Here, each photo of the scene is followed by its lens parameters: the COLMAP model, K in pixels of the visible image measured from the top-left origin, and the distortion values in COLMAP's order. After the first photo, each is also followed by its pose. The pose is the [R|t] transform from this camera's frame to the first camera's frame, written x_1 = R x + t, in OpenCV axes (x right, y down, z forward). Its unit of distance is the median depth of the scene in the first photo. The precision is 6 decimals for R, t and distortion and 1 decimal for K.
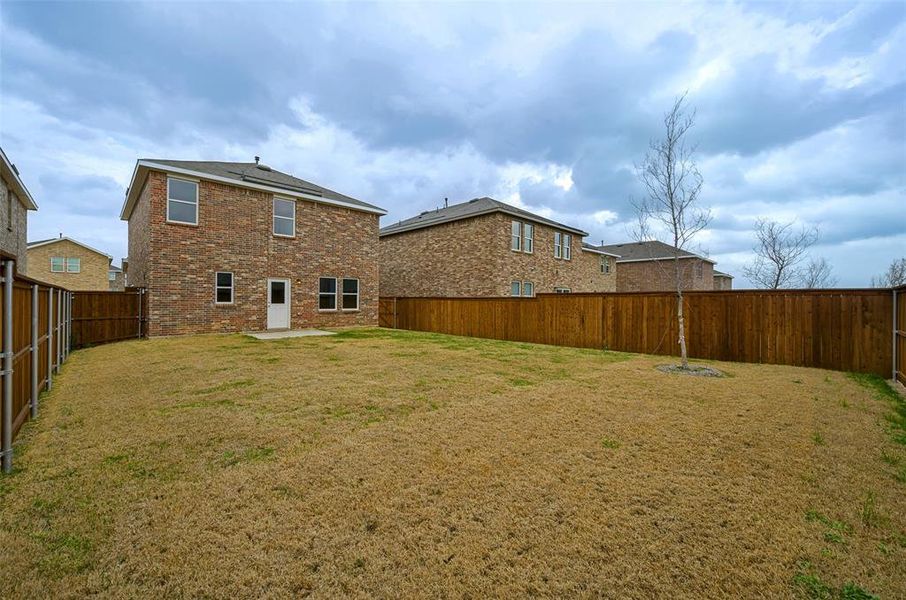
lens RADIAL K [[358.0, 0, 454.3], [0, 358.0, 298.7], [0, 0, 1]] dist [-0.001745, -0.000065]
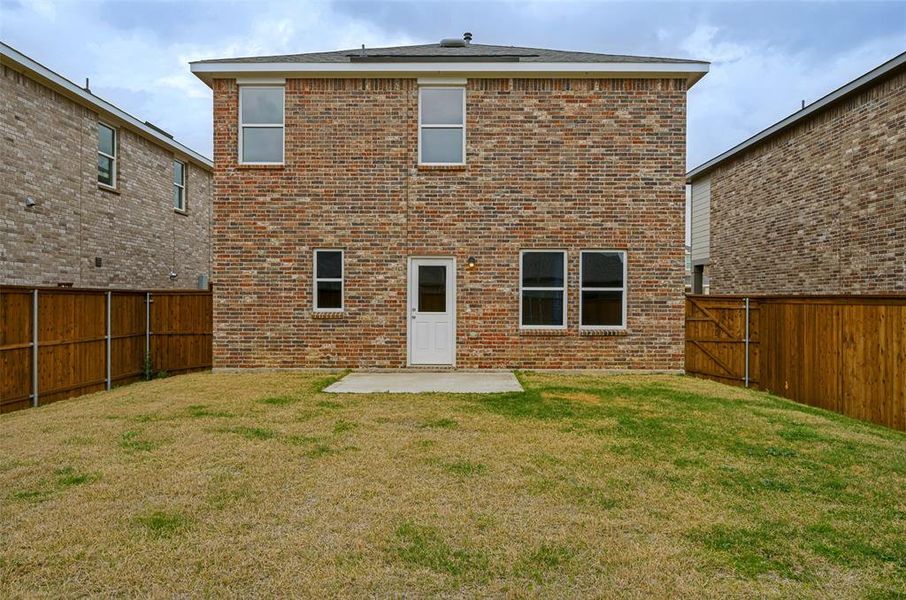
lens RADIAL K [[598.3, 0, 455.6], [0, 598.3, 300.0], [0, 0, 1]] dist [-0.000437, 0.001034]
pose [[0.699495, -0.001983, -0.714635, 0.084819], [0.002281, 0.999997, -0.000543, -0.001379], [0.714634, -0.001250, 0.699498, 0.462237]]
